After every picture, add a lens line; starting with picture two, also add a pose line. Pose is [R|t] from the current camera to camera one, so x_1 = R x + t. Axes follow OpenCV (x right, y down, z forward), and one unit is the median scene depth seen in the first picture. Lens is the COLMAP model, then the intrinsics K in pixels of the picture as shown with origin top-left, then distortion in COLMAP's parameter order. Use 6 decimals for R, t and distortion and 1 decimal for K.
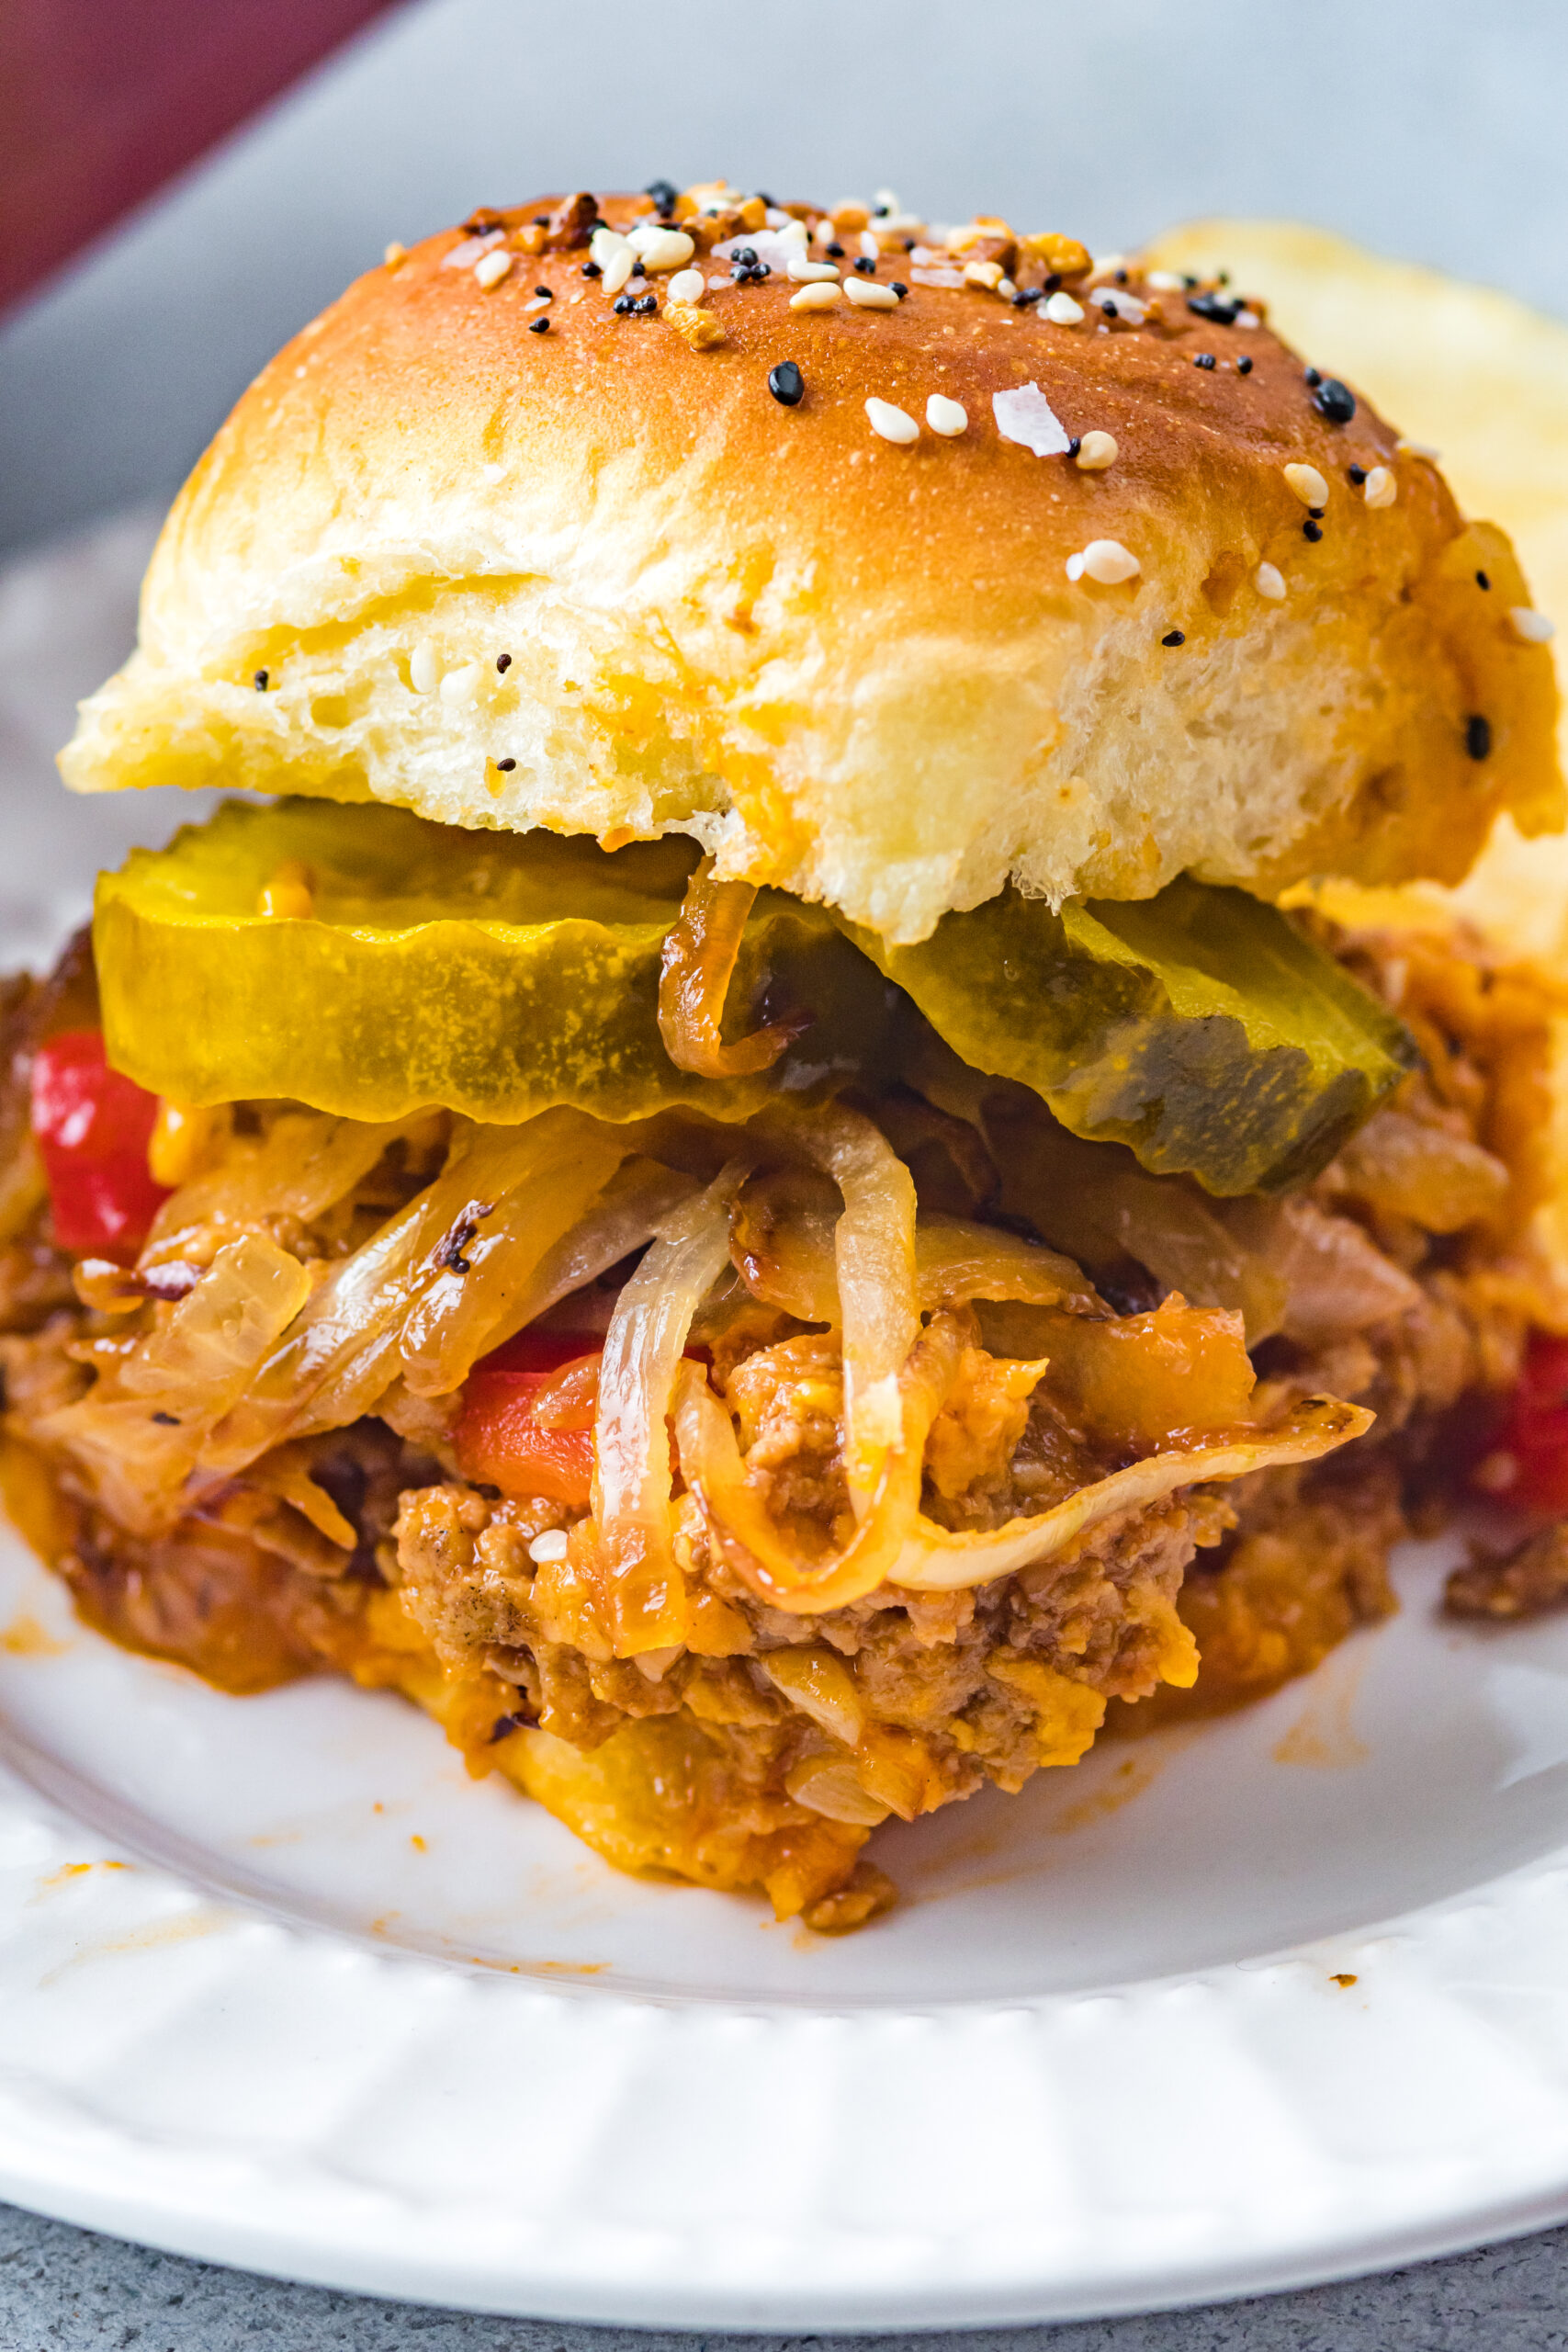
lens RADIAL K [[13646.8, 0, 789.4], [0, 13646.8, 1175.2], [0, 0, 1]] dist [-0.546663, 0.000000]
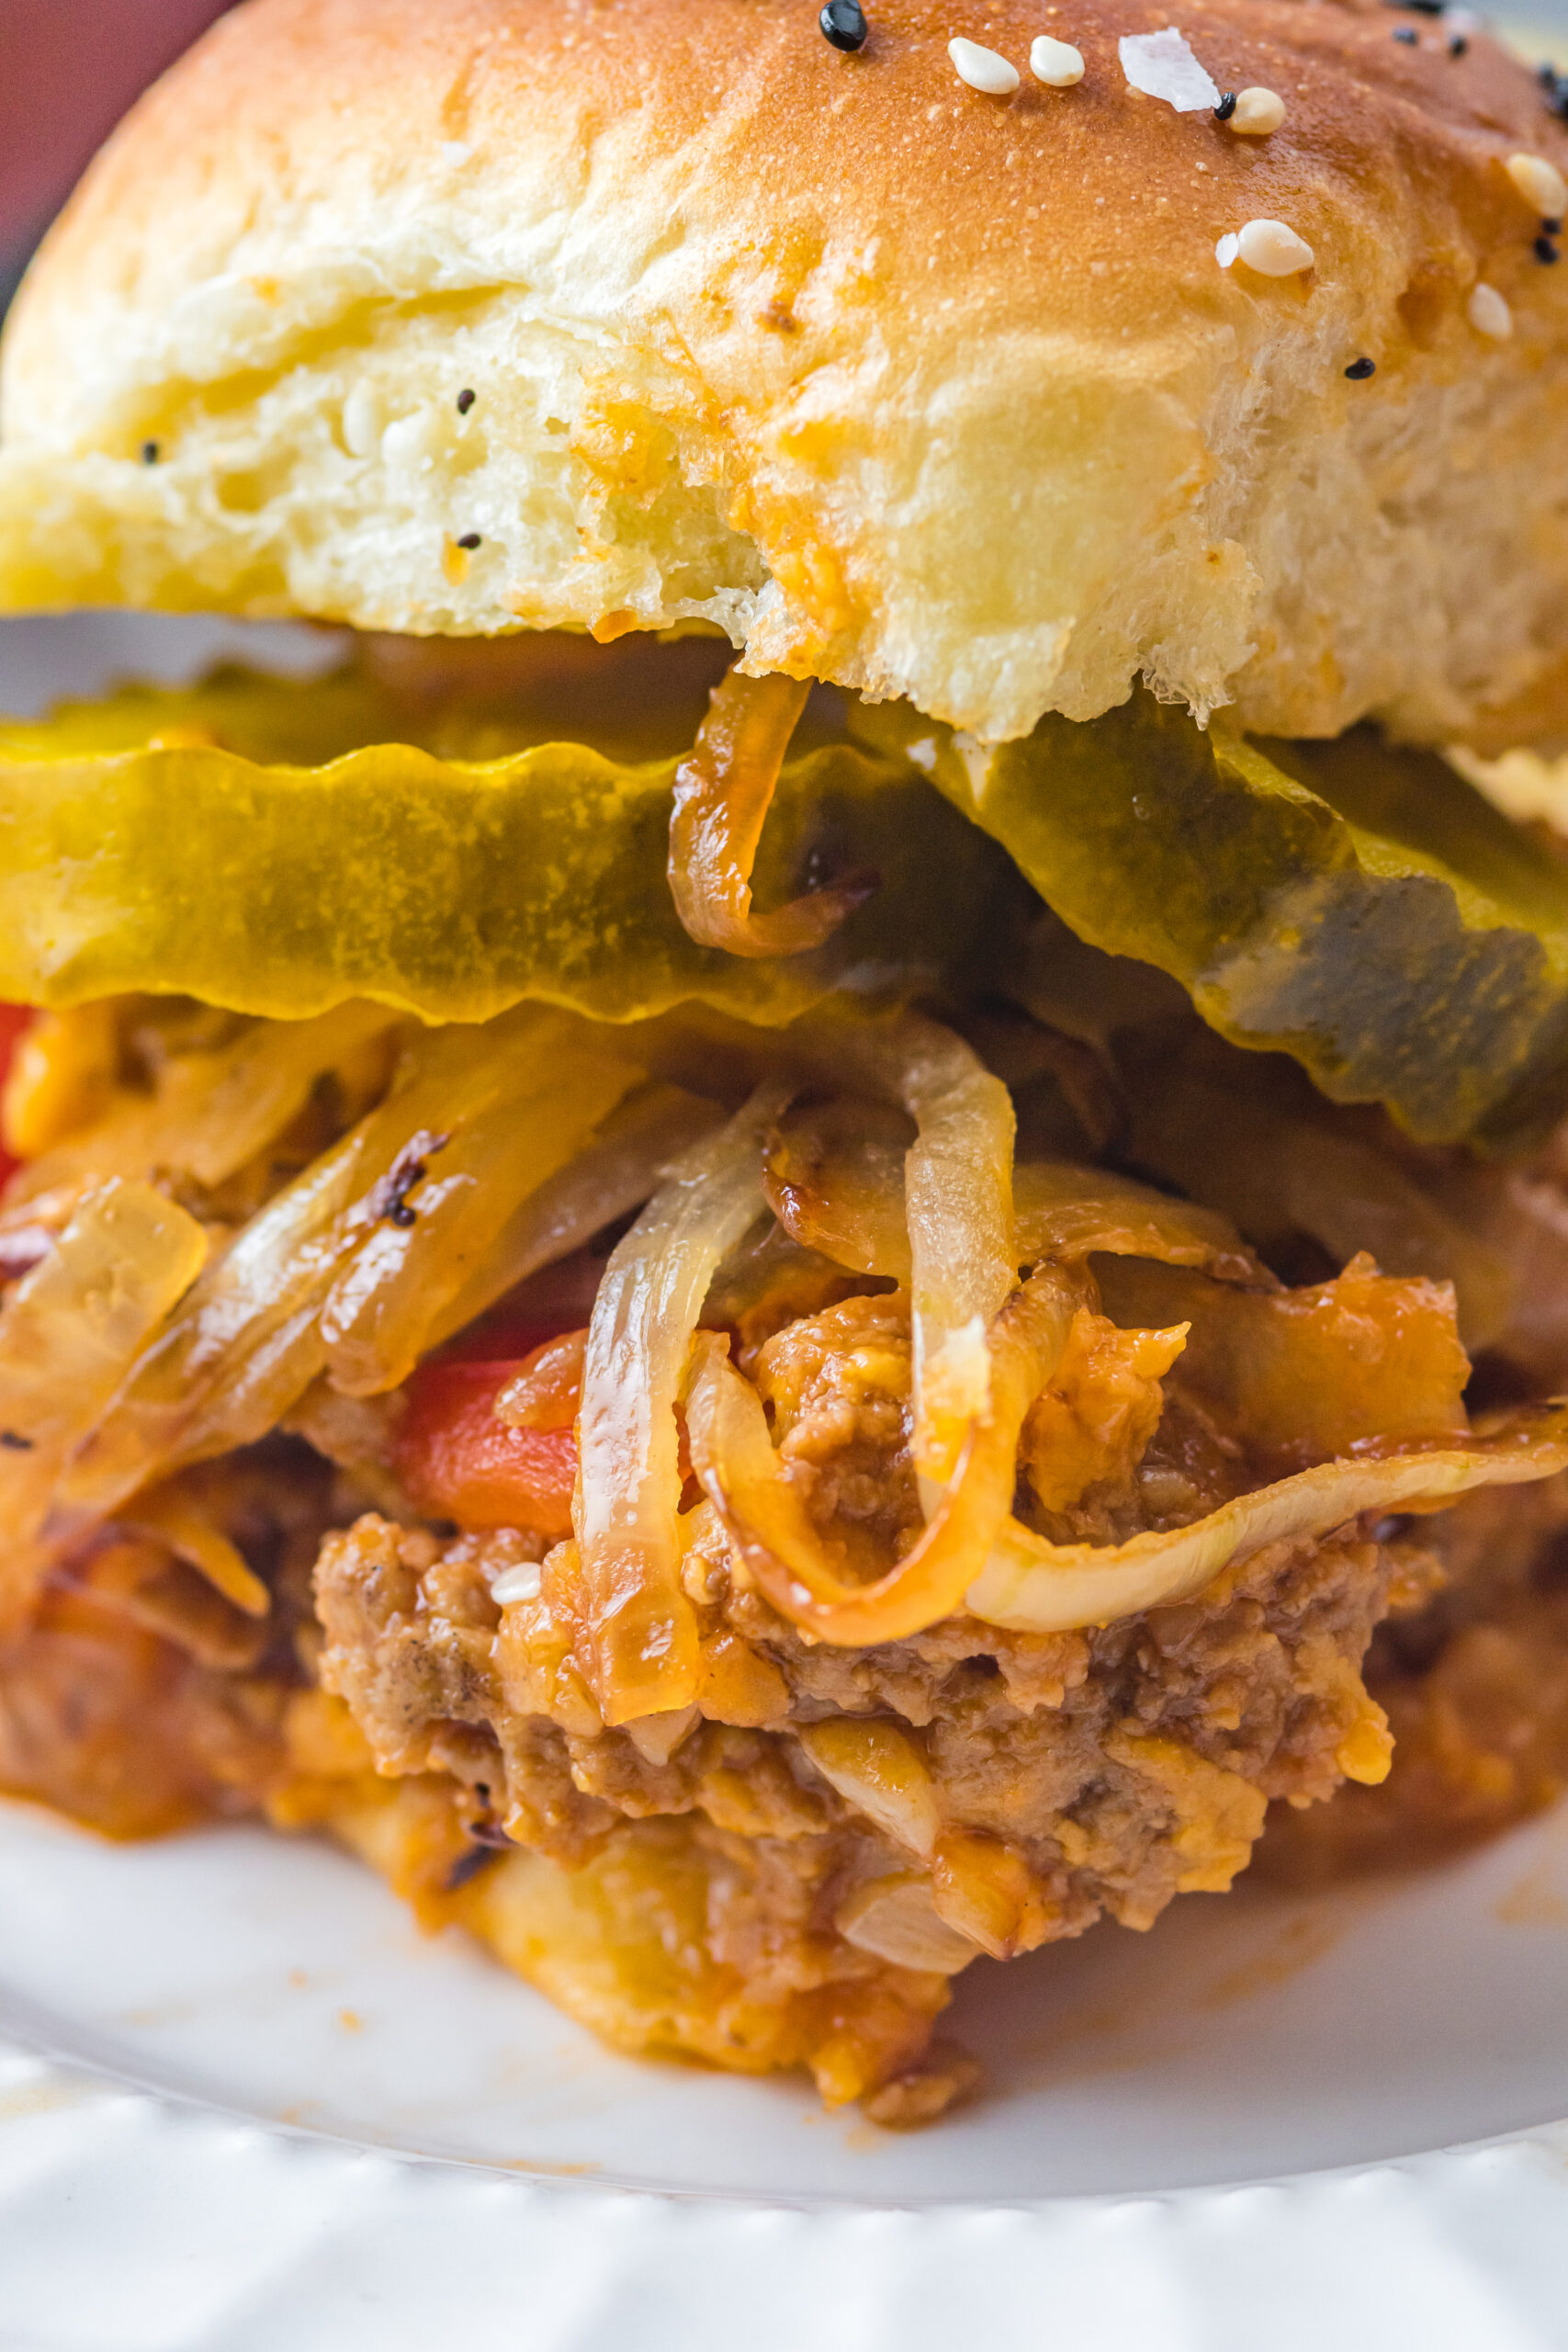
lens RADIAL K [[13646.8, 0, 777.1], [0, 13646.8, 1176.8], [0, 0, 1]] dist [-0.546663, 0.000000]
pose [[0.999760, 0.004576, -0.021405, 0.012293], [-0.006543, 0.995668, -0.092750, 0.073773], [0.020888, 0.092868, 0.995459, 0.258434]]
